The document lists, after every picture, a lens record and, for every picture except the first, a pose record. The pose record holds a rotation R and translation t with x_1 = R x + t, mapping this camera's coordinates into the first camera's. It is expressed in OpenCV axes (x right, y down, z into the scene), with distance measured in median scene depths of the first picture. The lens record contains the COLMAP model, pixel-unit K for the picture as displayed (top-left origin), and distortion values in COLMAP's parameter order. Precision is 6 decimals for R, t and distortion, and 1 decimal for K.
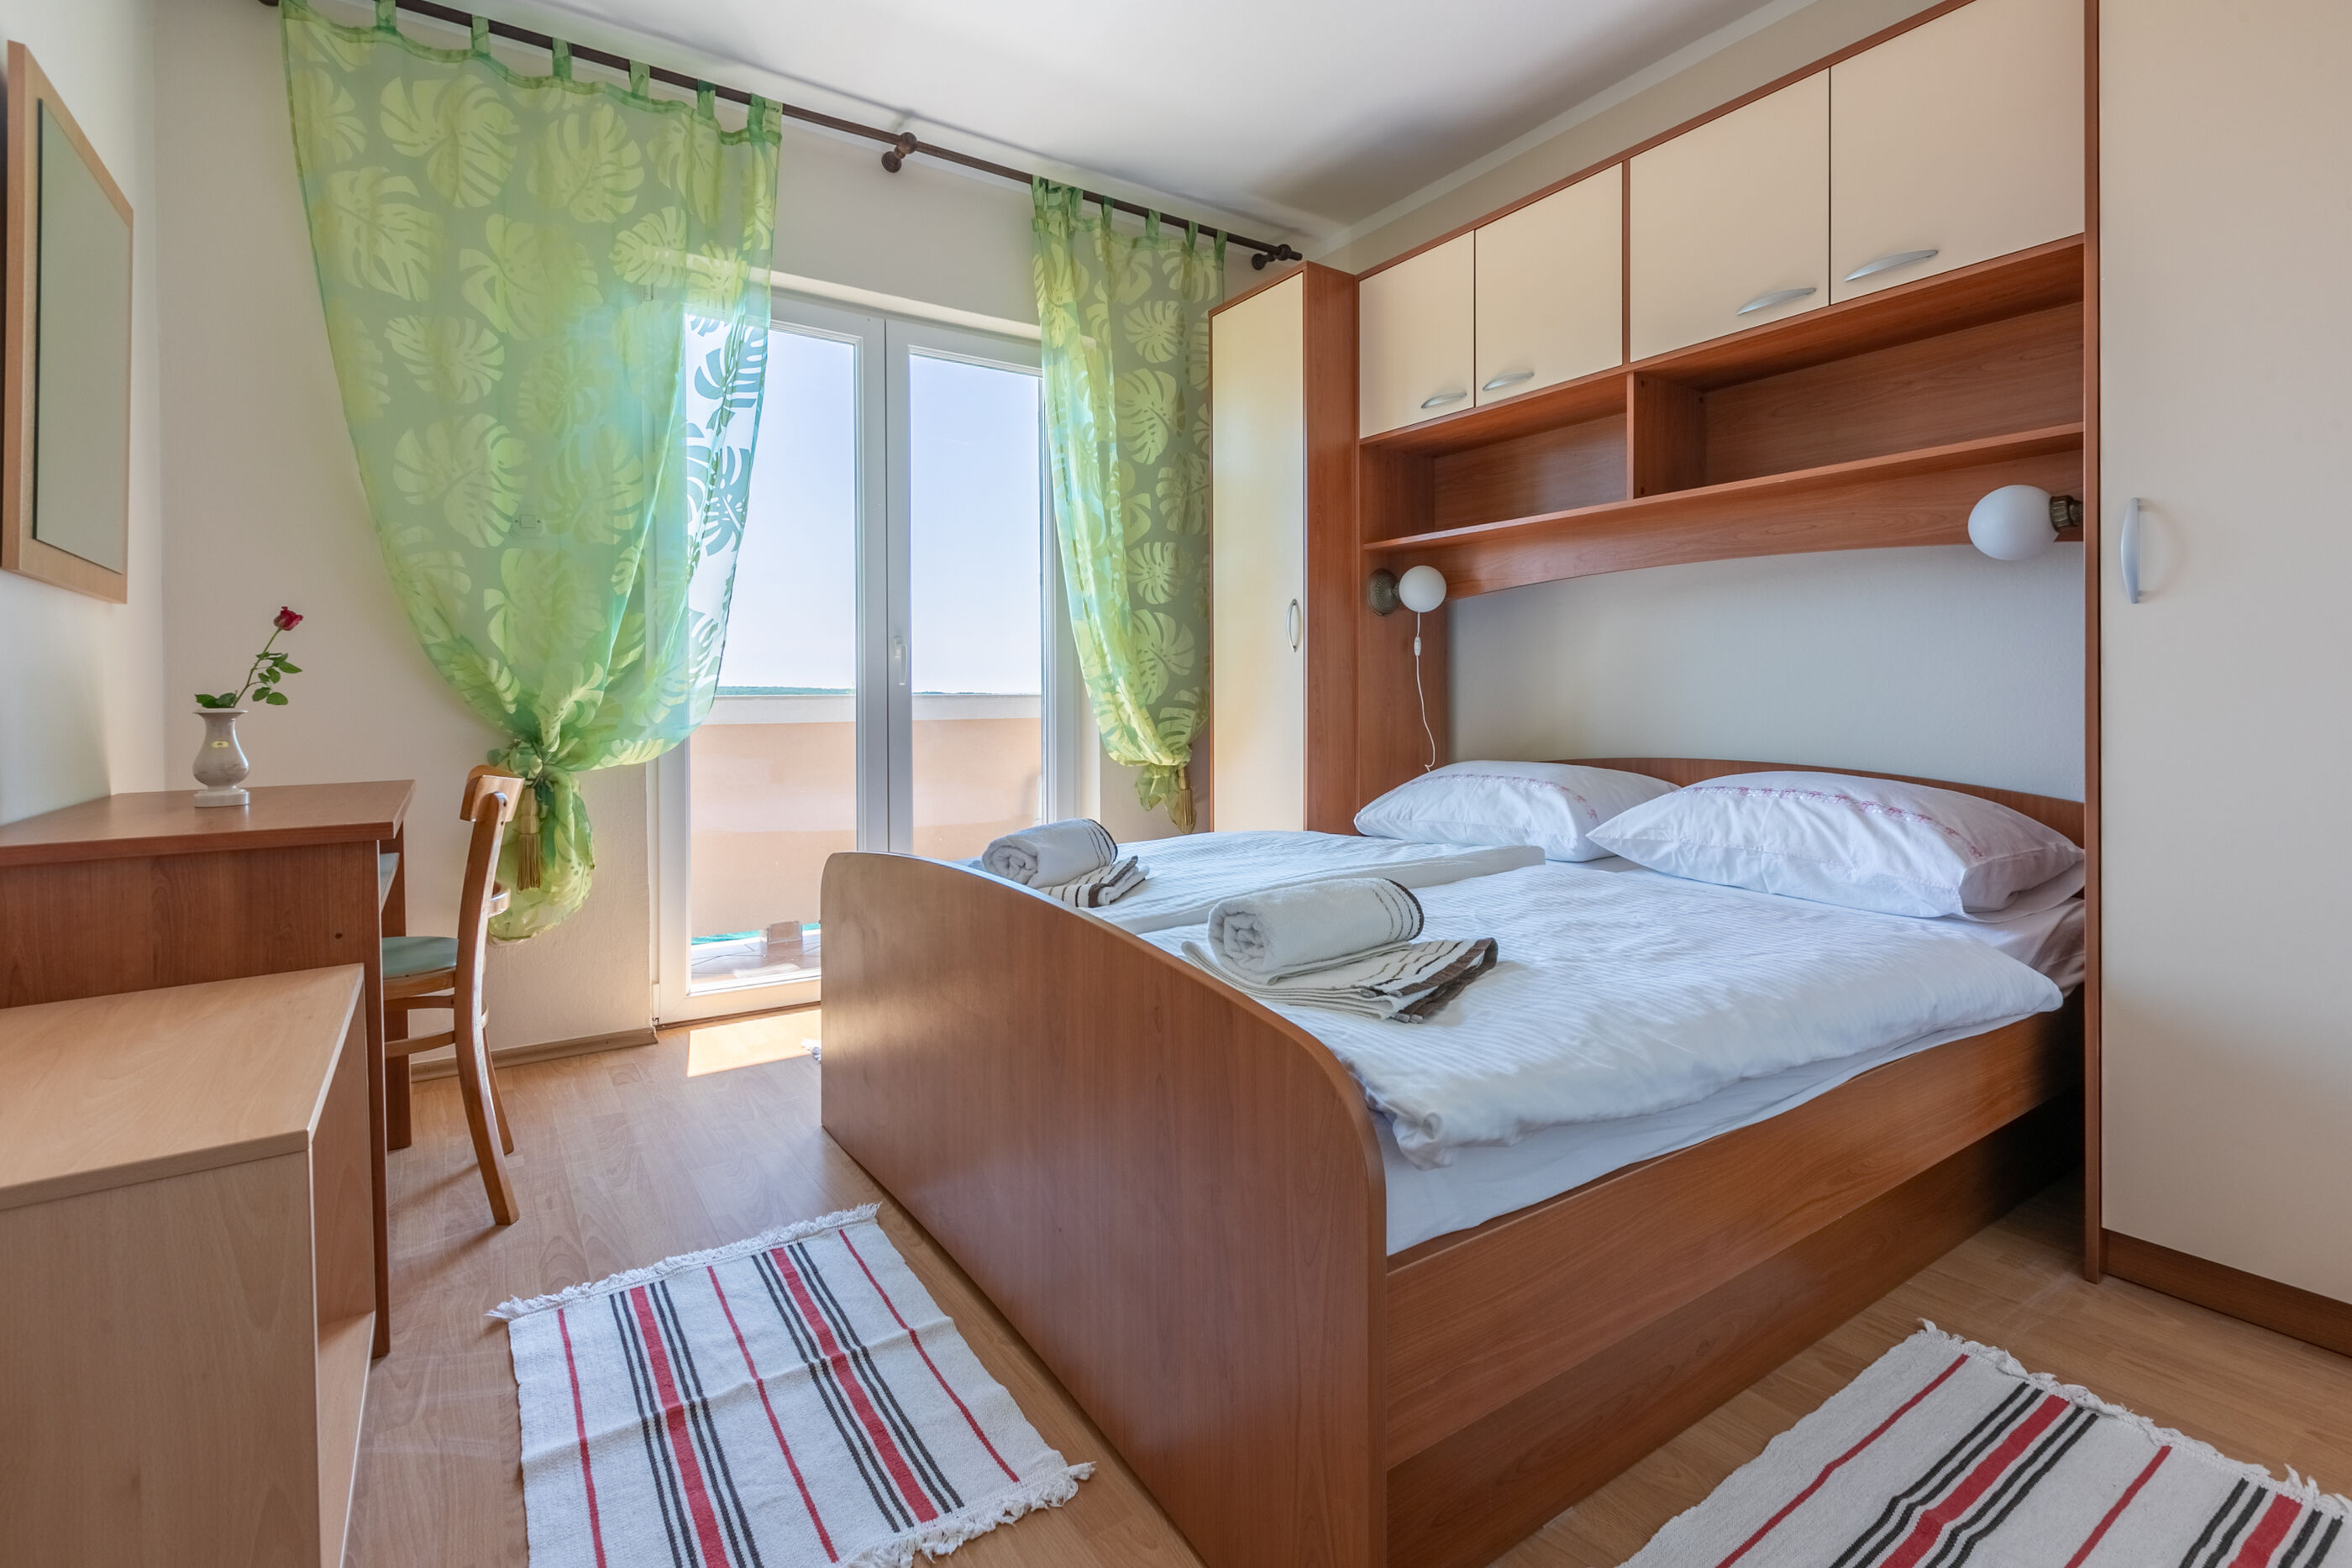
lens RADIAL K [[1075.7, 0, 1162.6], [0, 1075.7, 709.4], [0, 0, 1]] dist [0.000615, 0.000311]
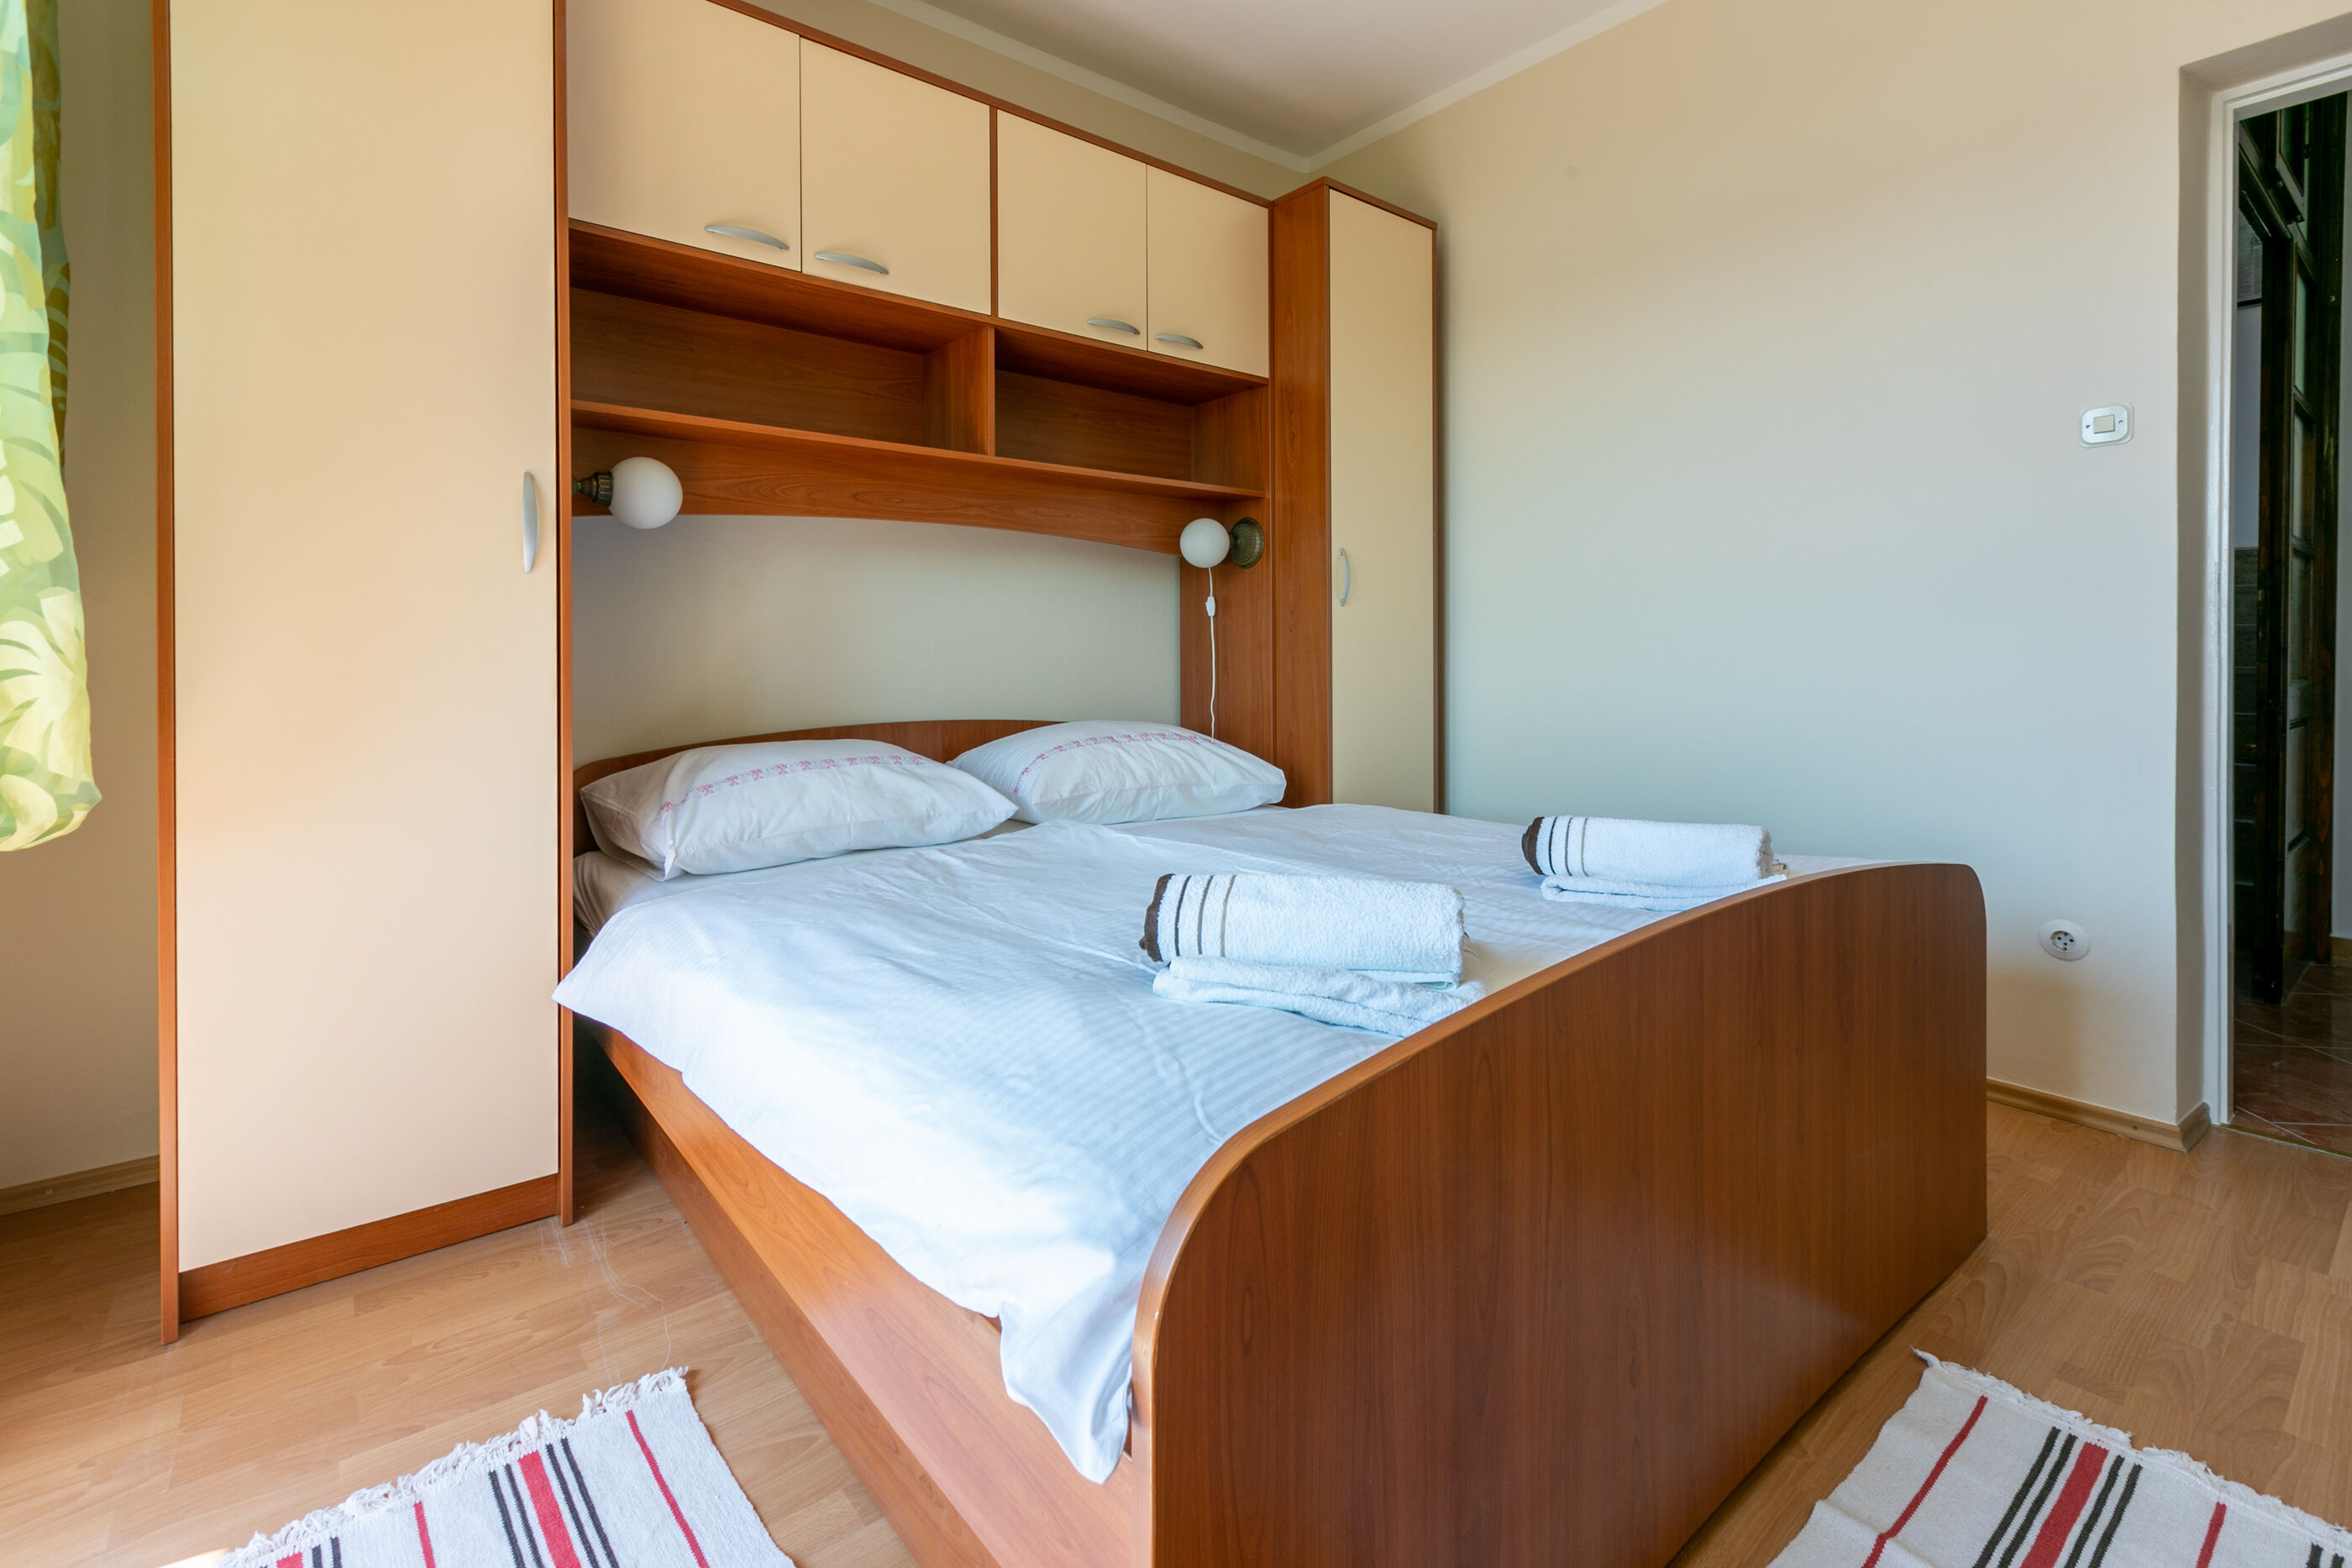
lens RADIAL K [[1091.8, 0, 1144.2], [0, 1091.8, 659.4], [0, 0, 1]] dist [-0.001743, -0.000401]
pose [[-0.095741, 0.005358, 0.995392, -0.635166], [0.014106, 0.999892, -0.004026, -0.005247], [-0.995306, 0.013656, -0.095807, 1.083988]]
